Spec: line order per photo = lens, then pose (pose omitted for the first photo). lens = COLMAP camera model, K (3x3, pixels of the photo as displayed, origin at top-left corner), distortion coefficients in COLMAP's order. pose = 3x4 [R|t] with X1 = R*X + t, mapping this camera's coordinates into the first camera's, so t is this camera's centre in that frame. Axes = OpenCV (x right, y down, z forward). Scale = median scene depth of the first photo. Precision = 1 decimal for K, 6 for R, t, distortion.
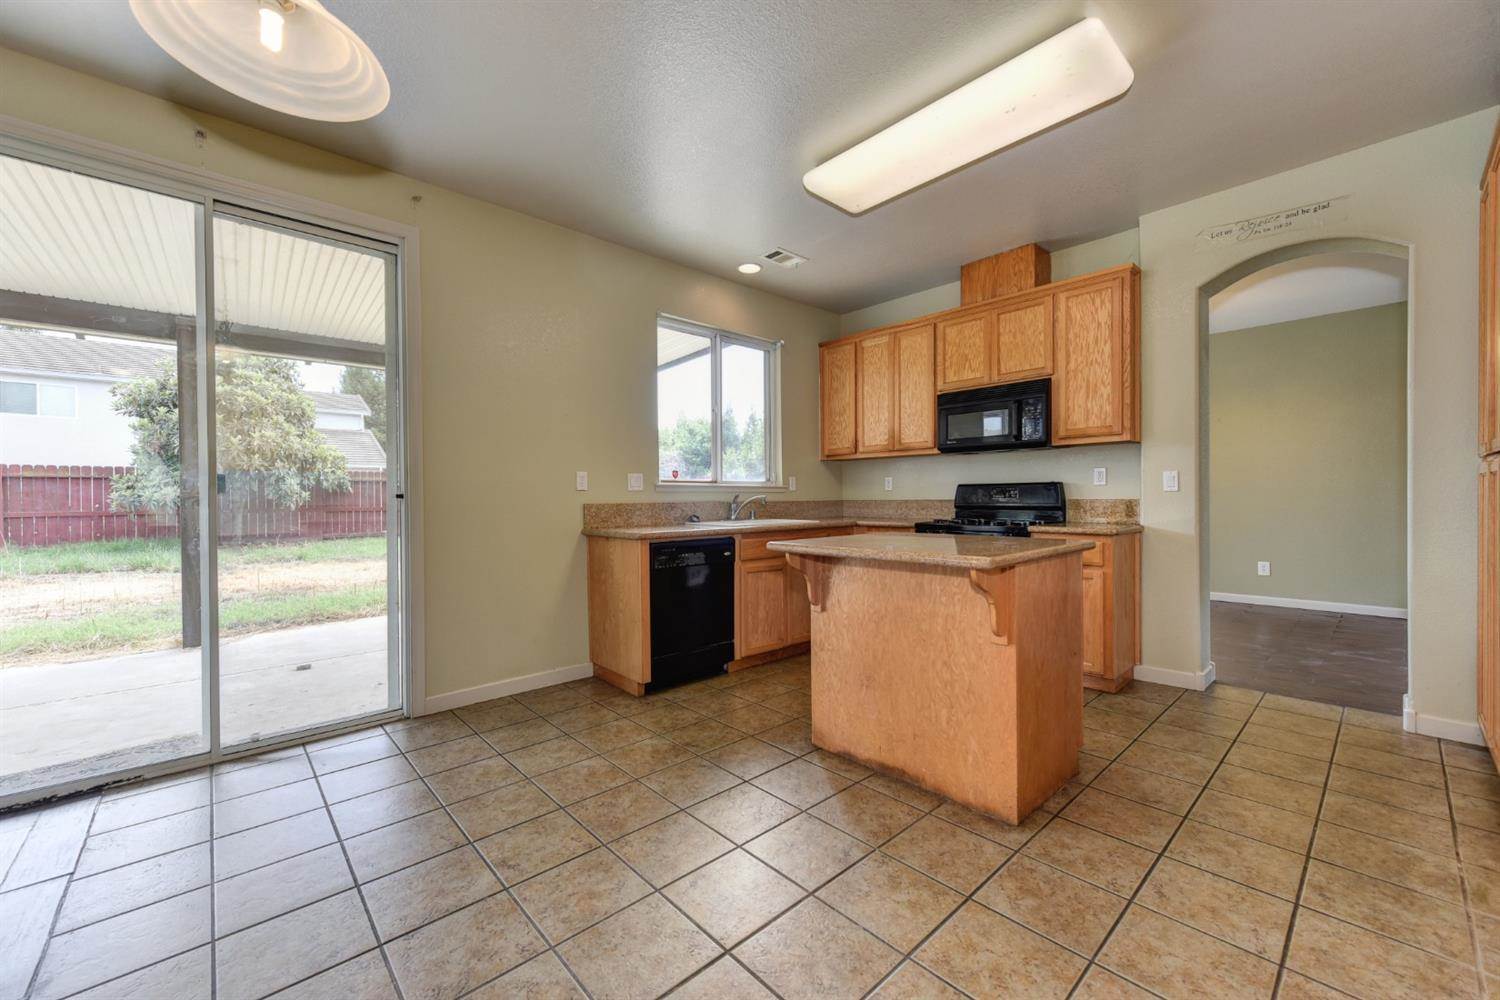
lens RADIAL K [[590.3, 0, 753.7], [0, 590.3, 501.0], [0, 0, 1]] dist [0.008612, -0.000287]
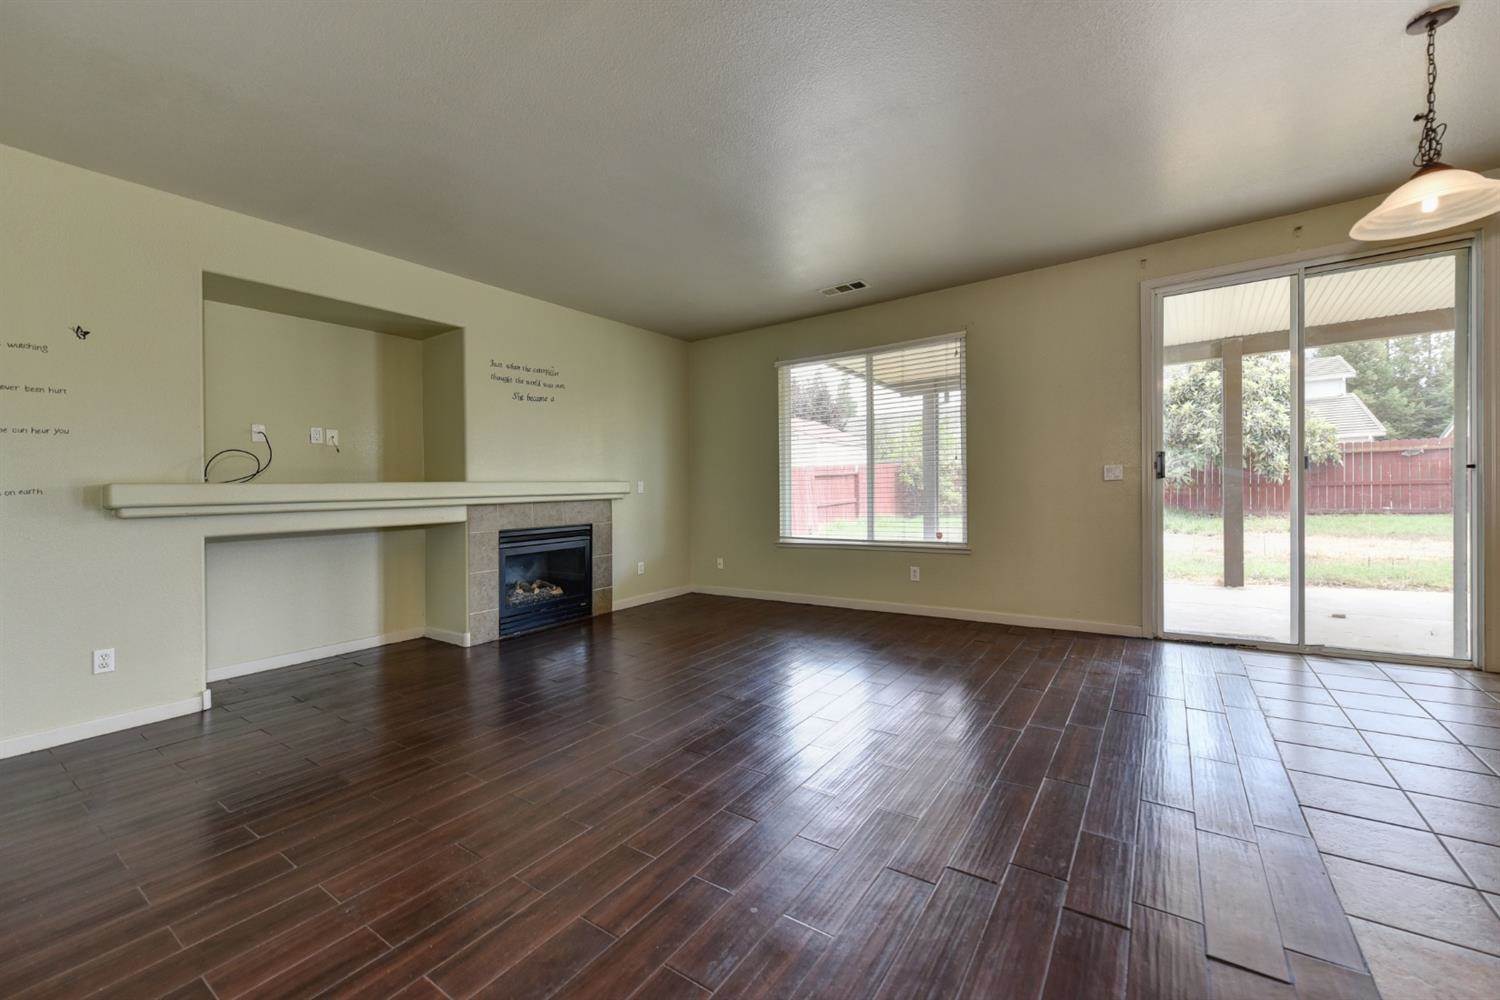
lens RADIAL K [[589.5, 0, 753.9], [0, 589.5, 501.2], [0, 0, 1]] dist [0.002205, 0.000288]
pose [[0.211989, 0.018263, -0.977101, 0.145041], [0.020942, 0.999511, 0.023225, 0.002410], [0.977048, -0.025386, 0.211503, -0.398864]]
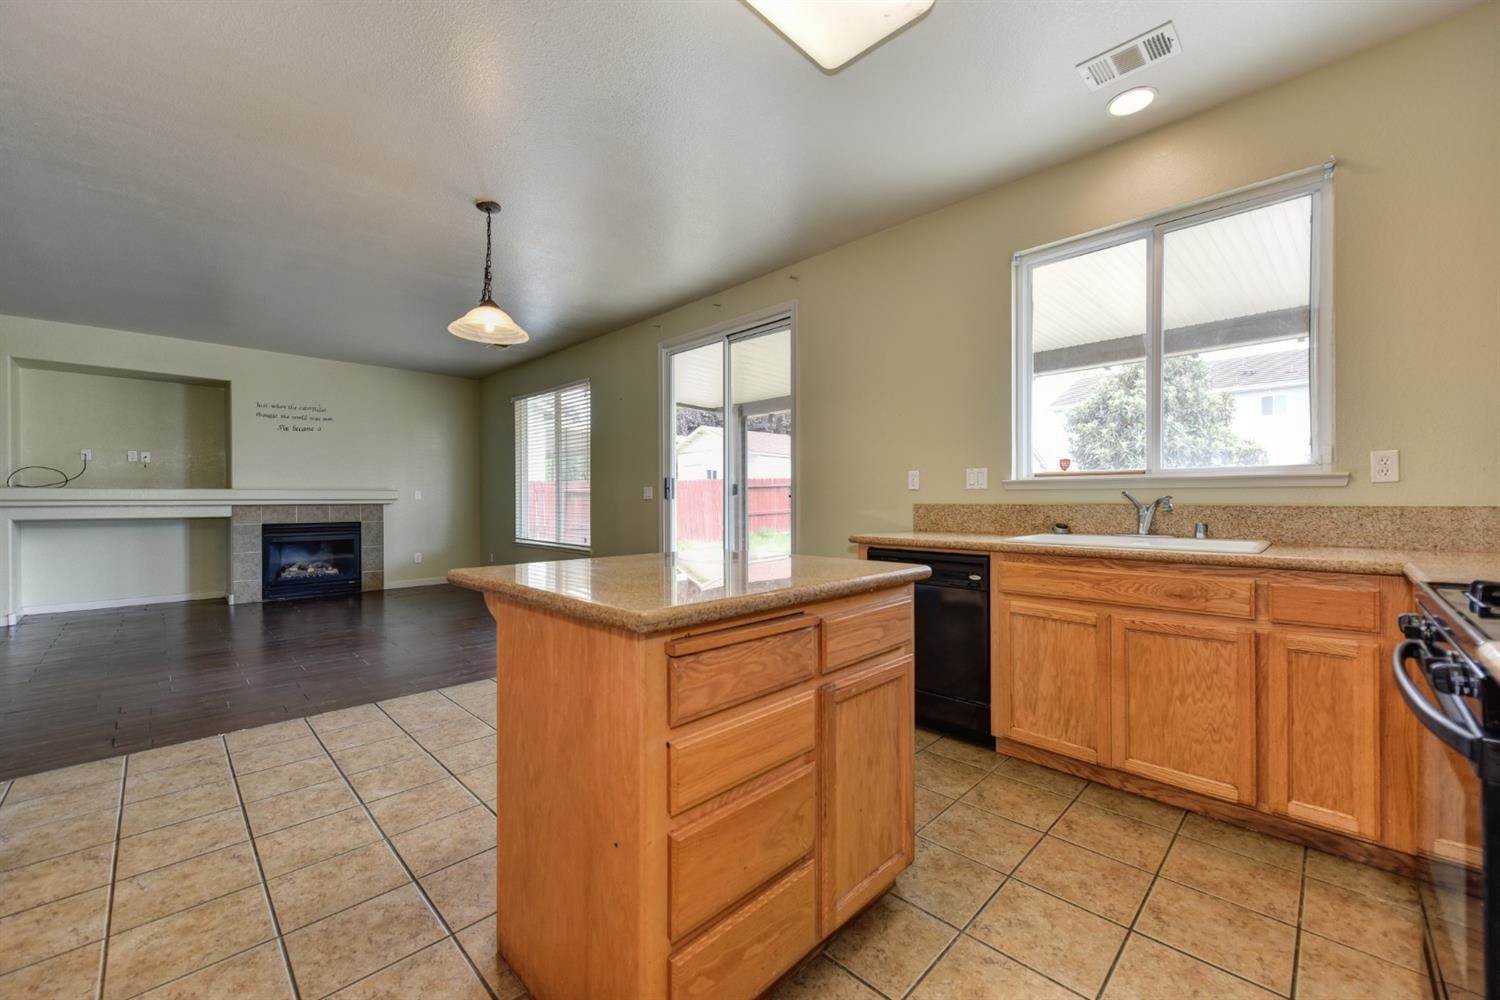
lens RADIAL K [[590.3, 0, 753.7], [0, 590.3, 501.0], [0, 0, 1]] dist [0.008612, -0.000287]
pose [[0.041241, 0.011224, -0.999086, 0.607570], [-0.002363, 0.999935, 0.011136, -0.009359], [0.999146, 0.001902, 0.041265, 0.657627]]
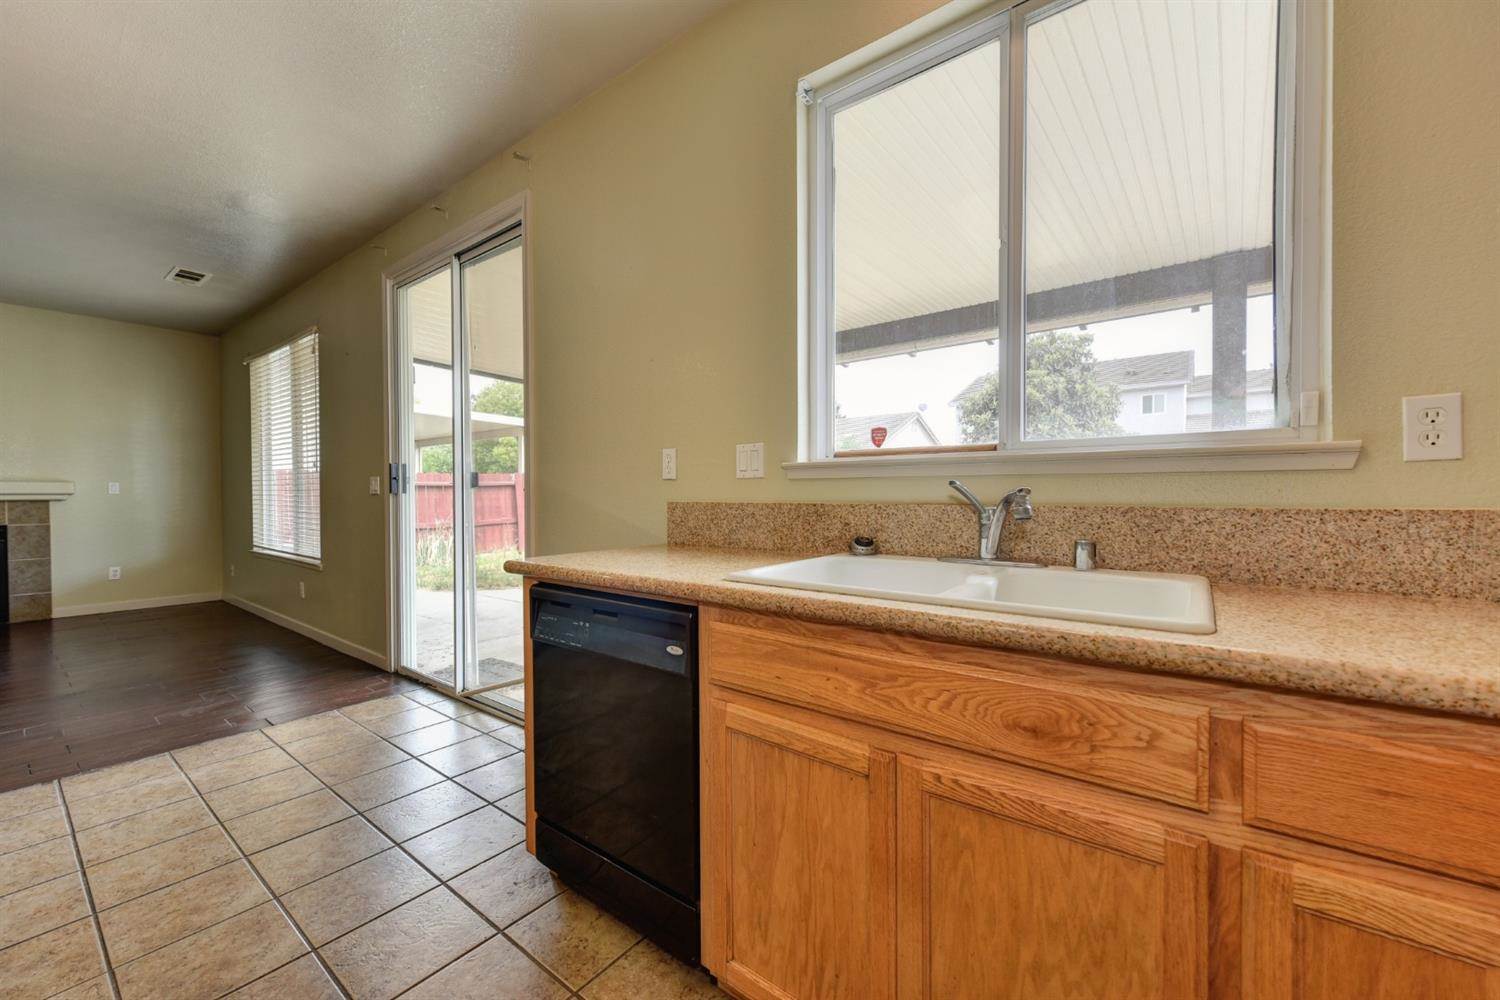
lens RADIAL K [[589.5, 0, 753.9], [0, 589.5, 501.2], [0, 0, 1]] dist [0.002205, 0.000288]
pose [[0.169379, 0.020321, -0.985342, 0.291274], [-0.004051, 0.999793, 0.019923, -0.007743], [0.985543, 0.000617, 0.169426, 0.920212]]
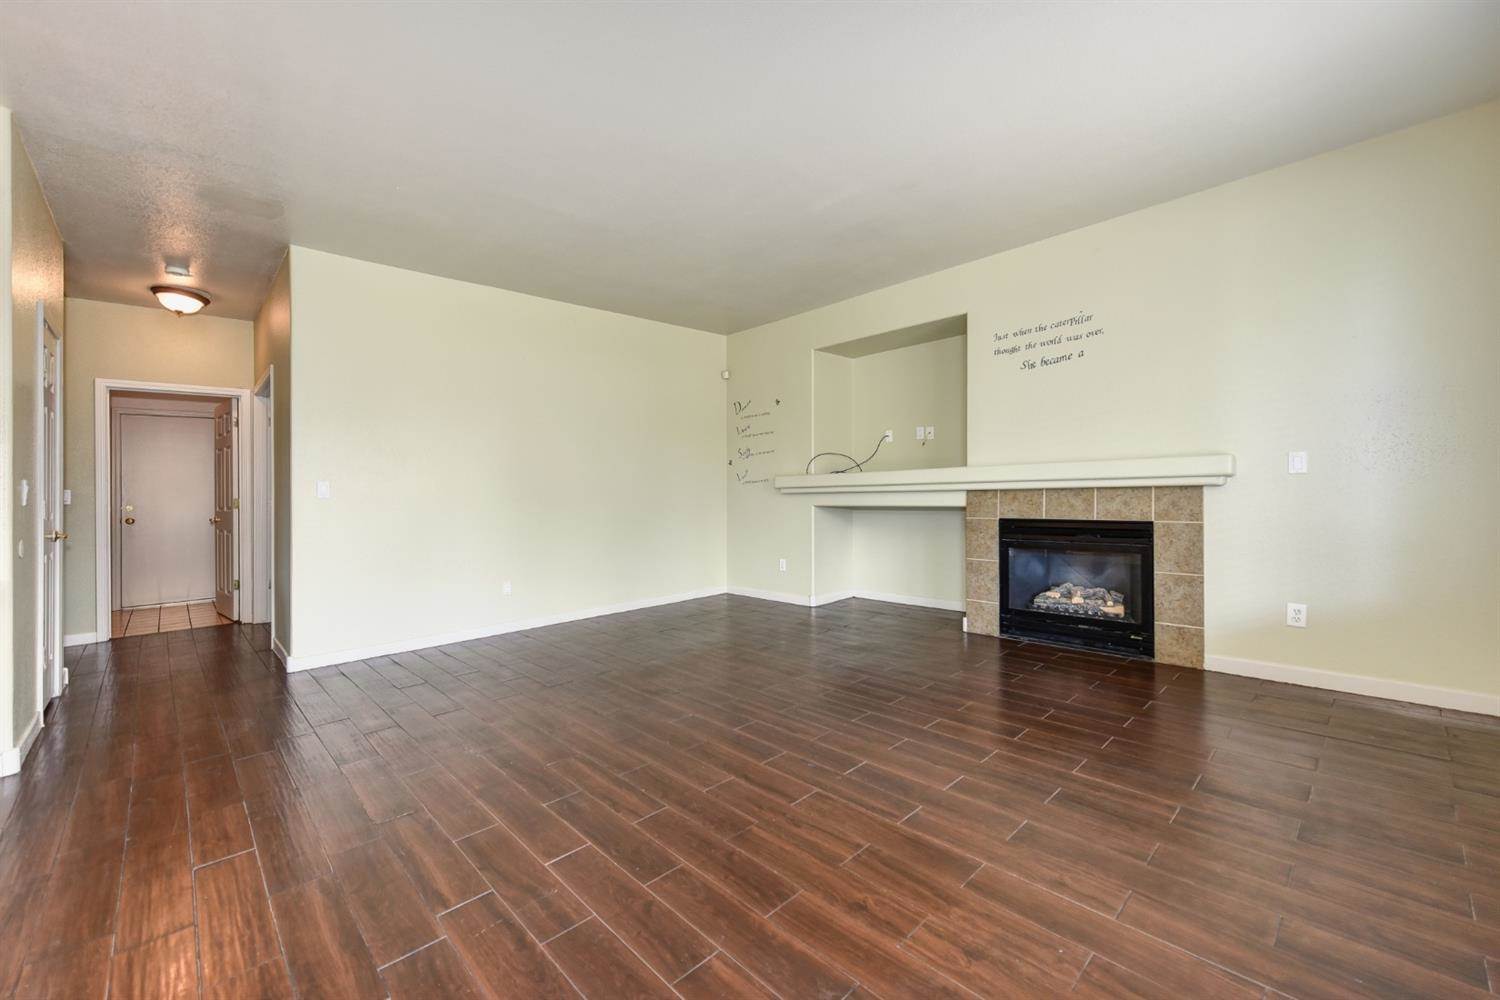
lens RADIAL K [[598.3, 0, 729.6], [0, 598.3, 499.0], [0, 0, 1]] dist [0.001433, 0.000128]
pose [[-0.999834, 0.018219, 0.000686, -0.617703], [0.018224, 0.999803, 0.007854, 0.023876], [-0.000543, 0.007865, -0.999969, 0.445667]]
